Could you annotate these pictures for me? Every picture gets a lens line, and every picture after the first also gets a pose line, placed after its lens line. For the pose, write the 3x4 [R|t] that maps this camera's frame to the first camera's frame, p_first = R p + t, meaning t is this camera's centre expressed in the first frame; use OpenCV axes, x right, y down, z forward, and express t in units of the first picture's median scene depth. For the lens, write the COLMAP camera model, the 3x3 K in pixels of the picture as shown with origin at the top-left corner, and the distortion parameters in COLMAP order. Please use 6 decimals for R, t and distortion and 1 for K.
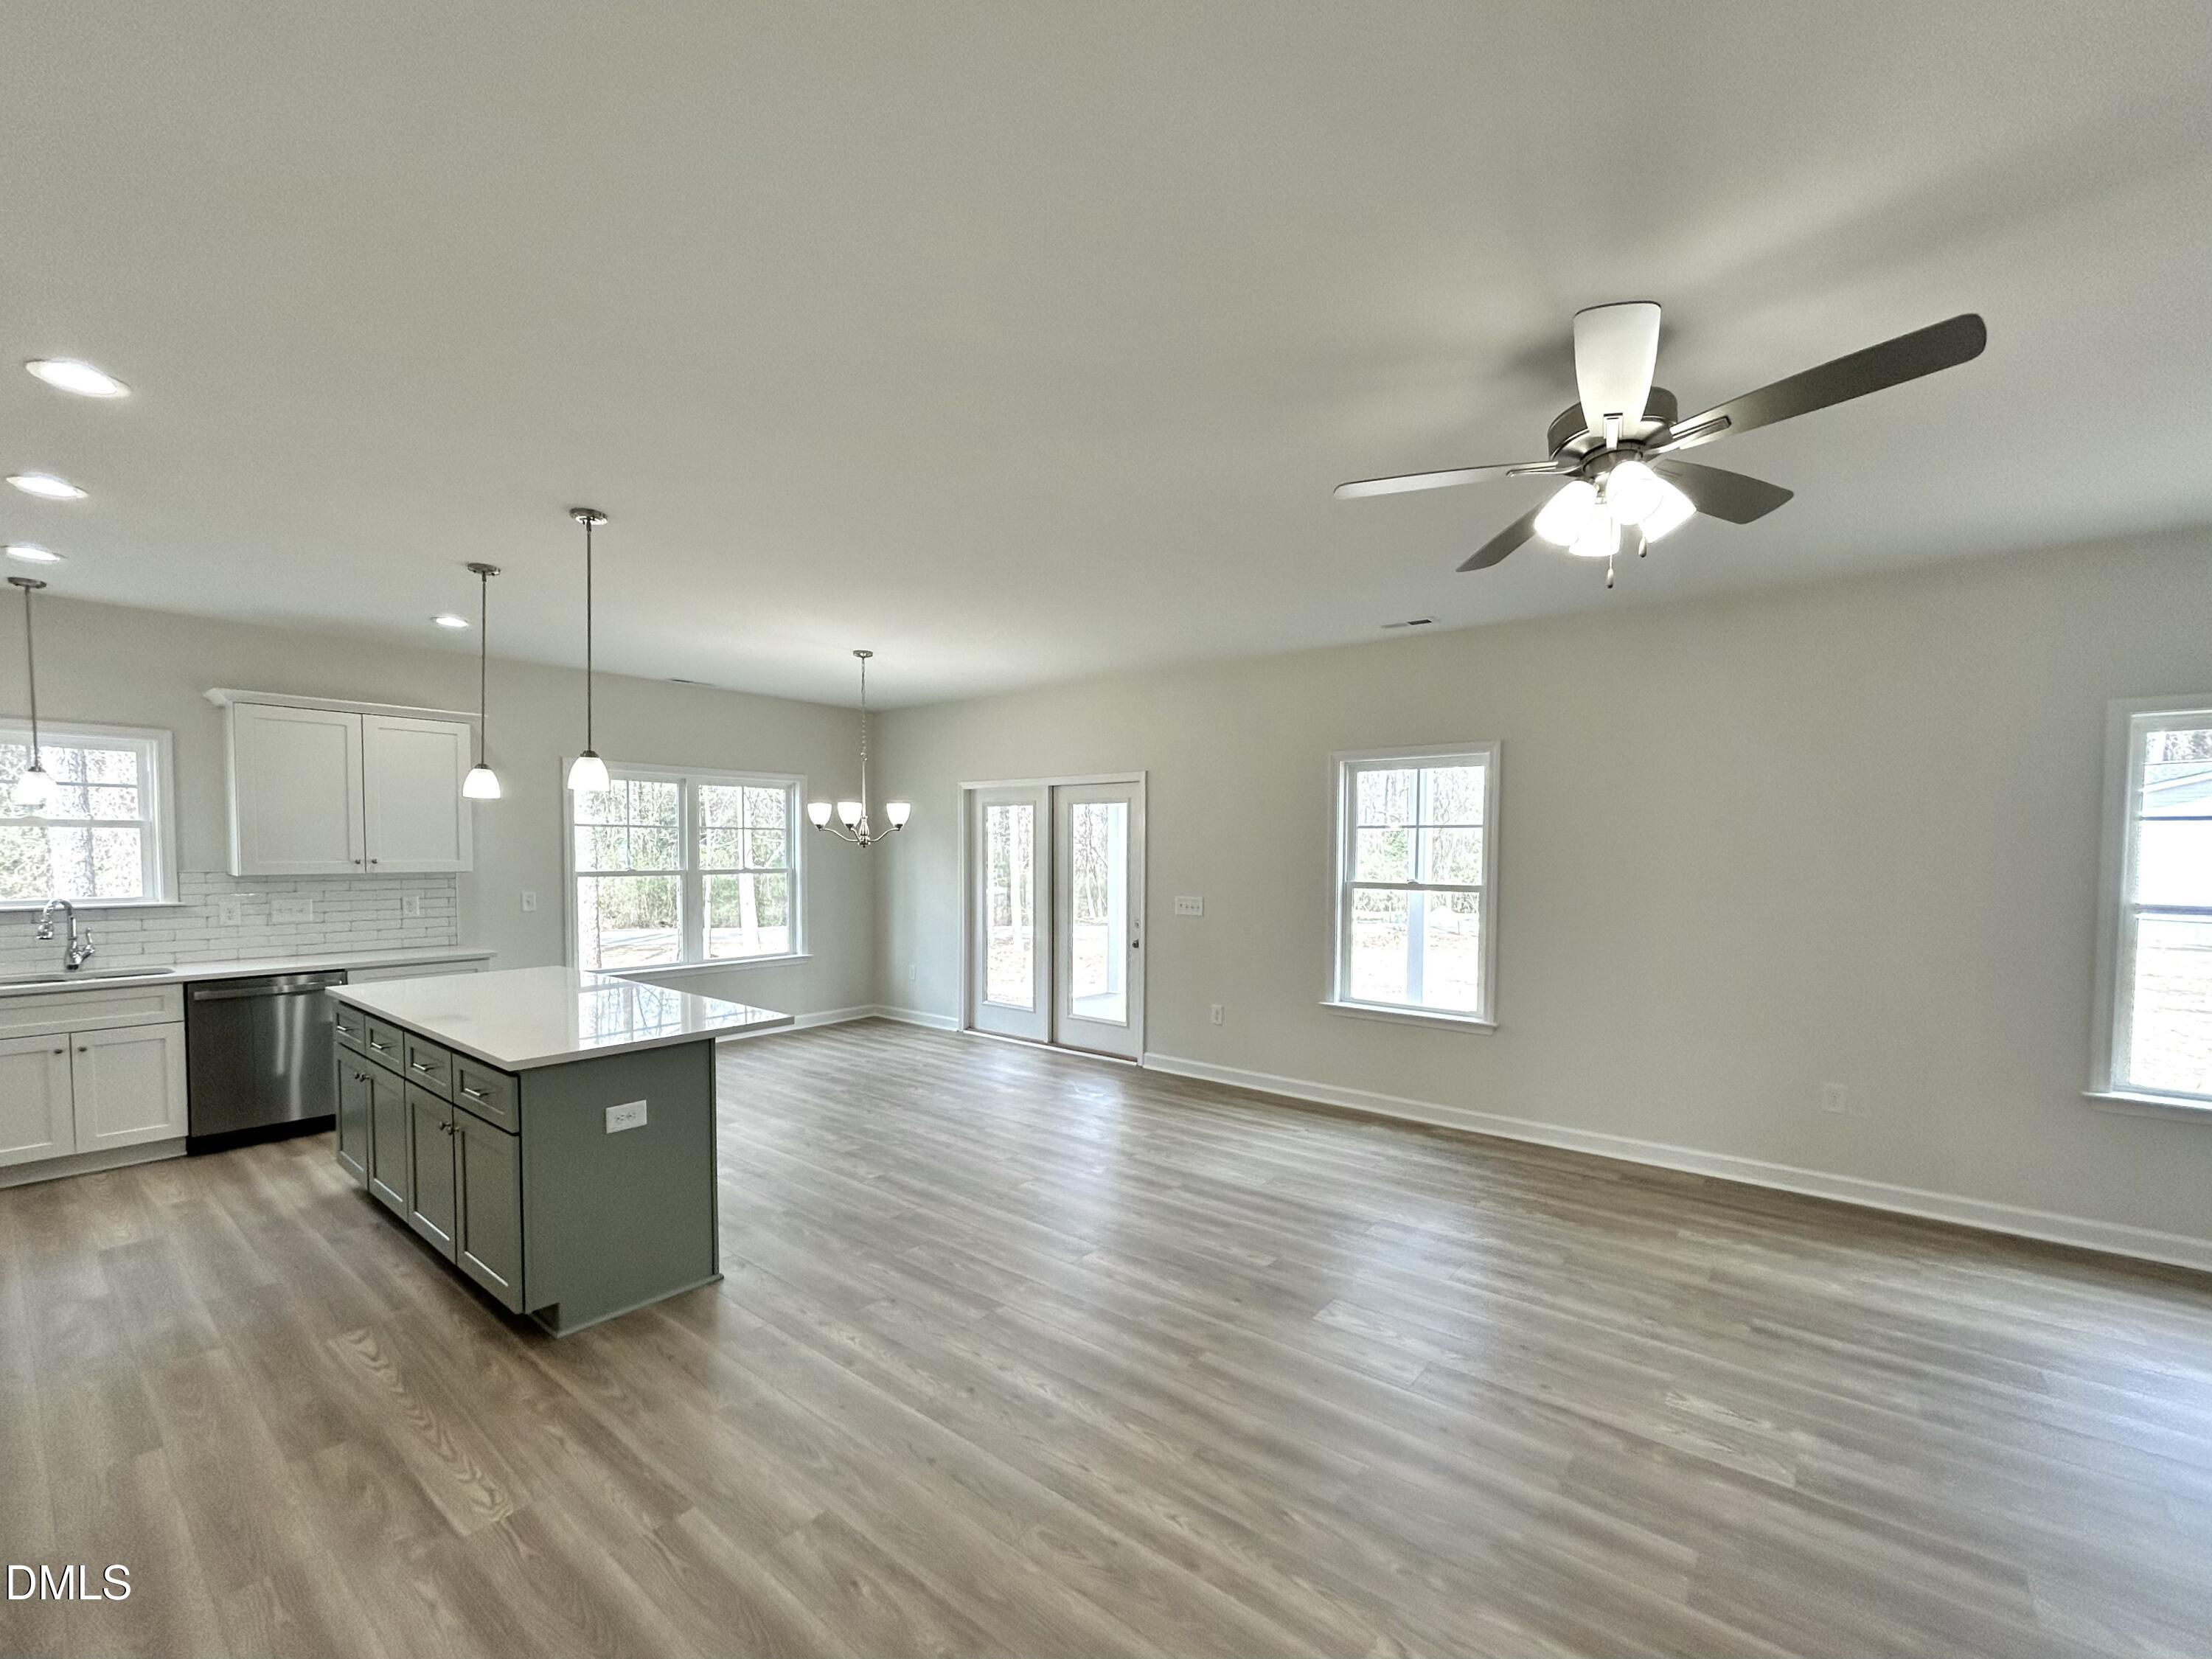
lens RADIAL K [[919.9, 0, 1113.1], [0, 919.9, 887.9], [0, 0, 1]] dist [-0.000781, 0.000439]
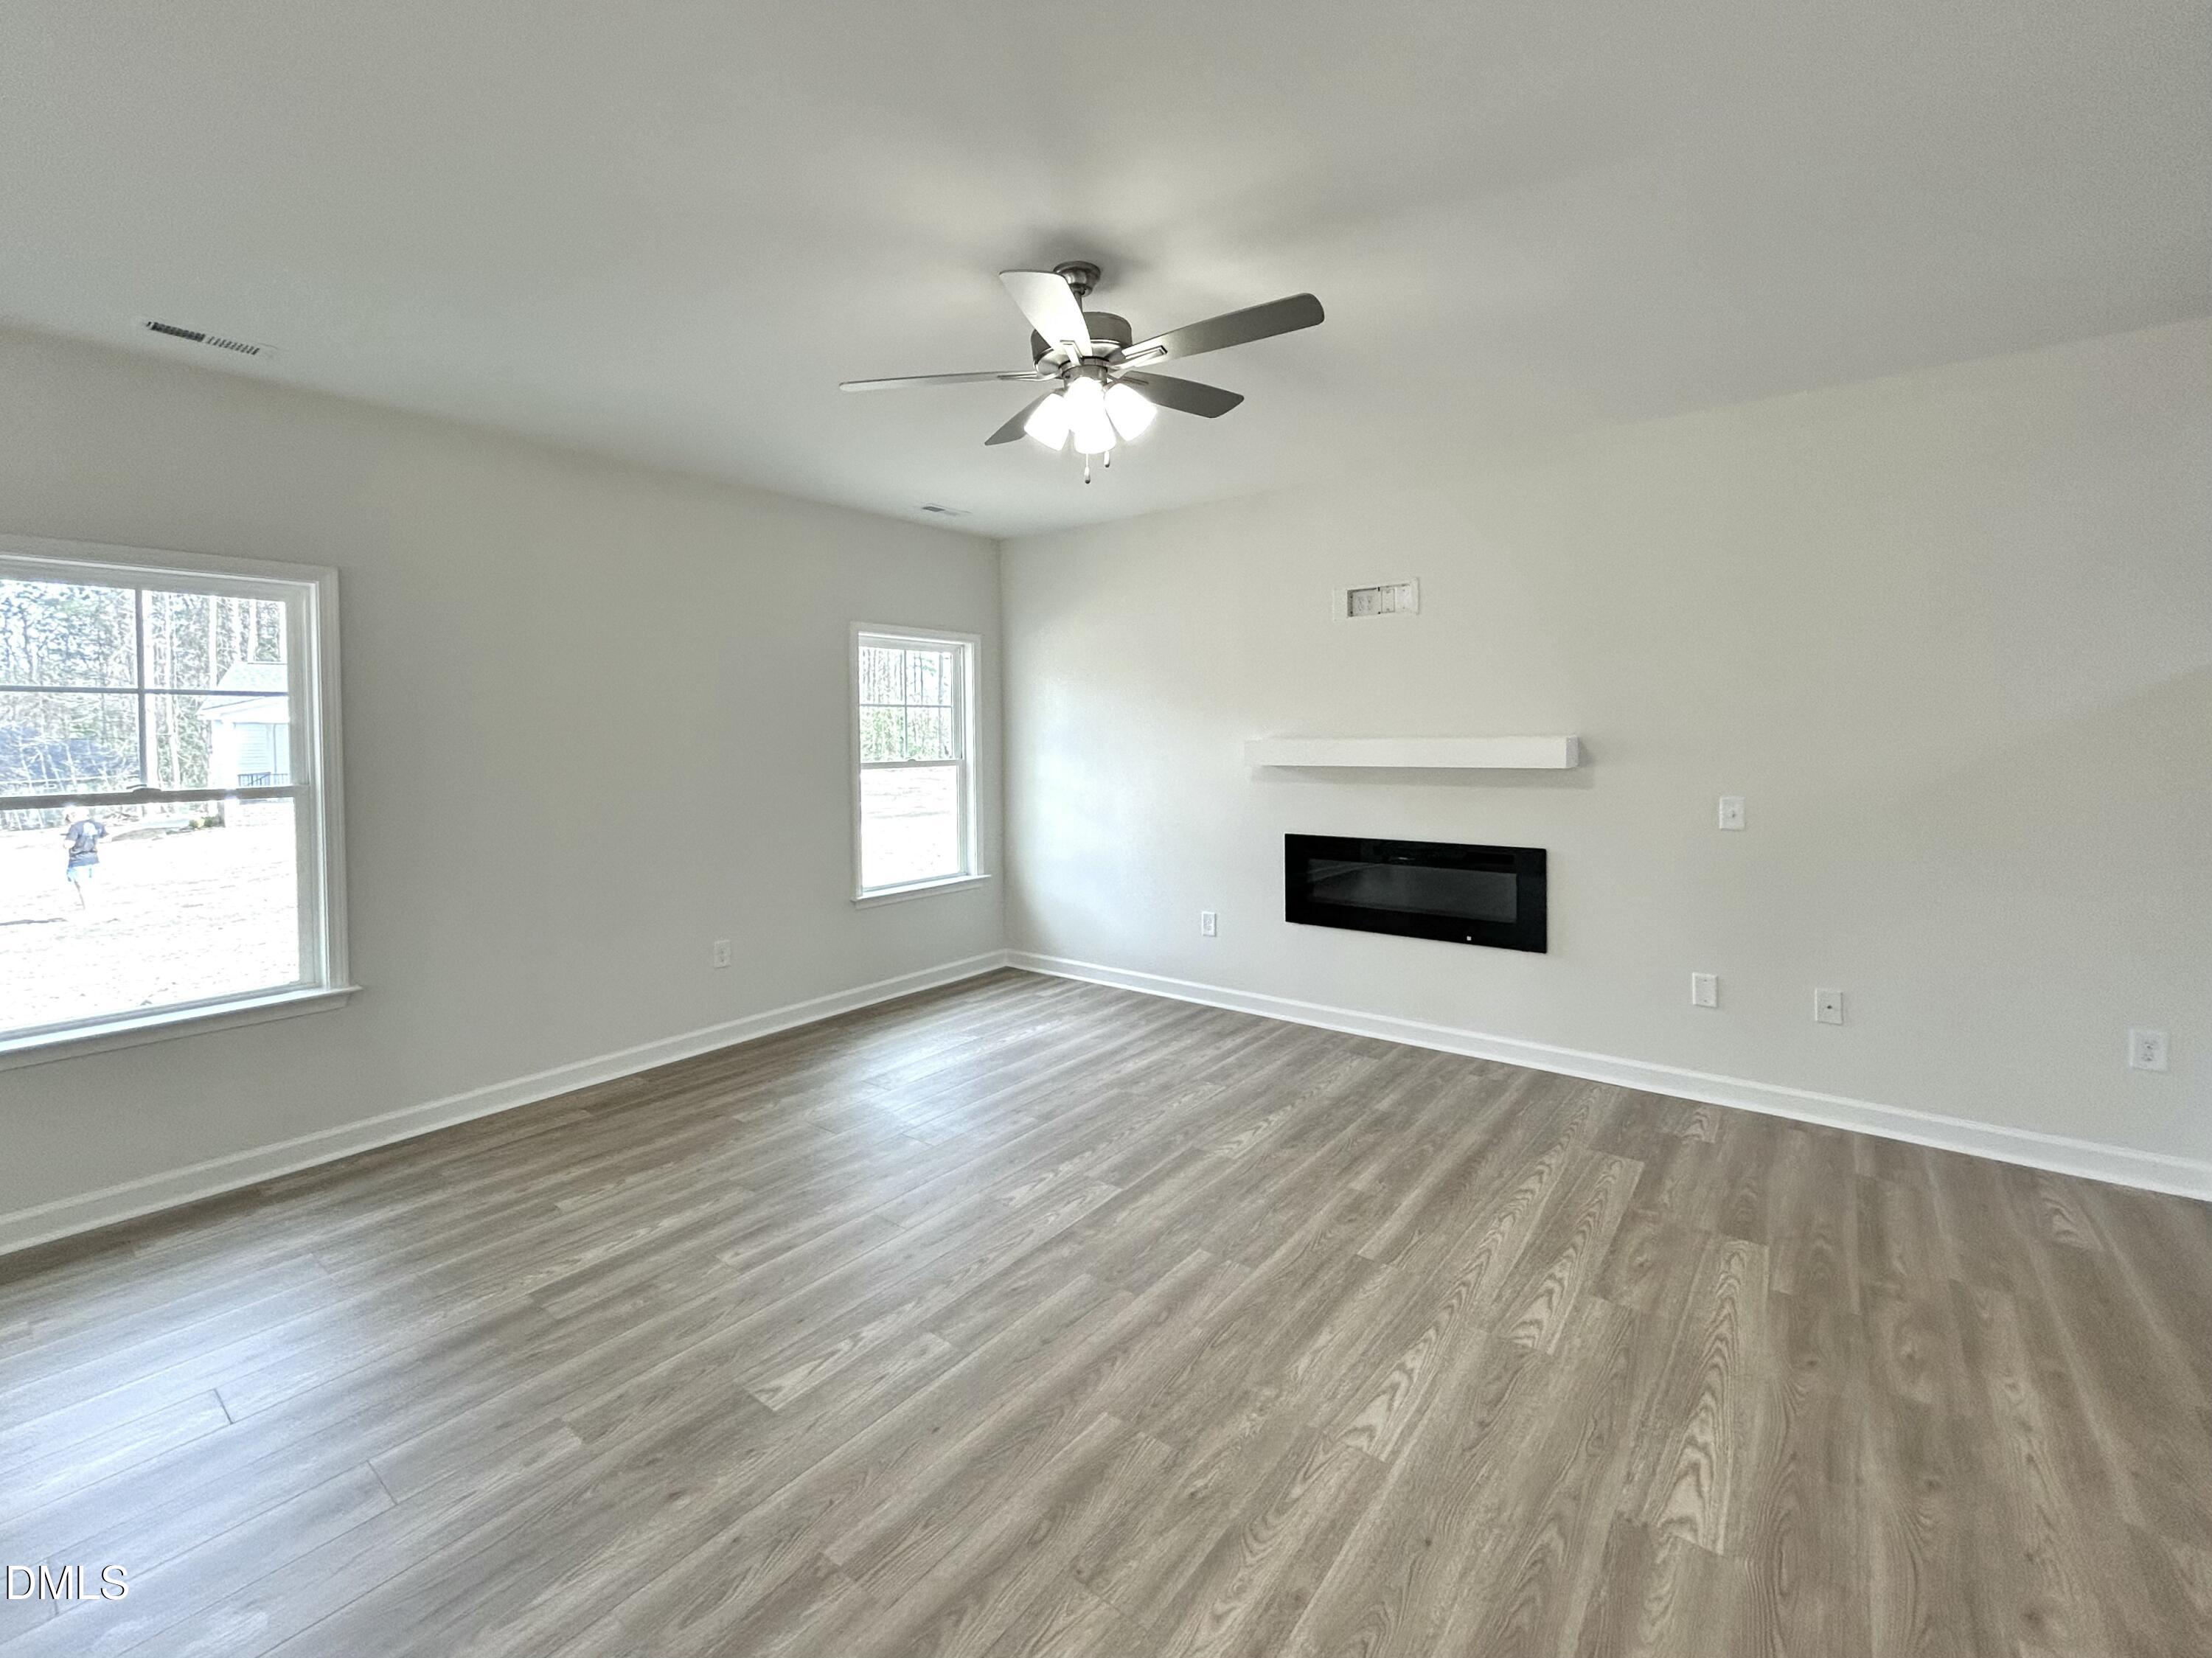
lens RADIAL K [[929.7, 0, 1106.0], [0, 929.7, 829.0], [0, 0, 1]] dist [-0.001503, -0.000071]
pose [[-0.007414, -0.104547, 0.994492, -0.304381], [0.054028, 0.993025, 0.104795, -0.013264], [-0.998512, 0.054508, -0.001714, 0.529140]]
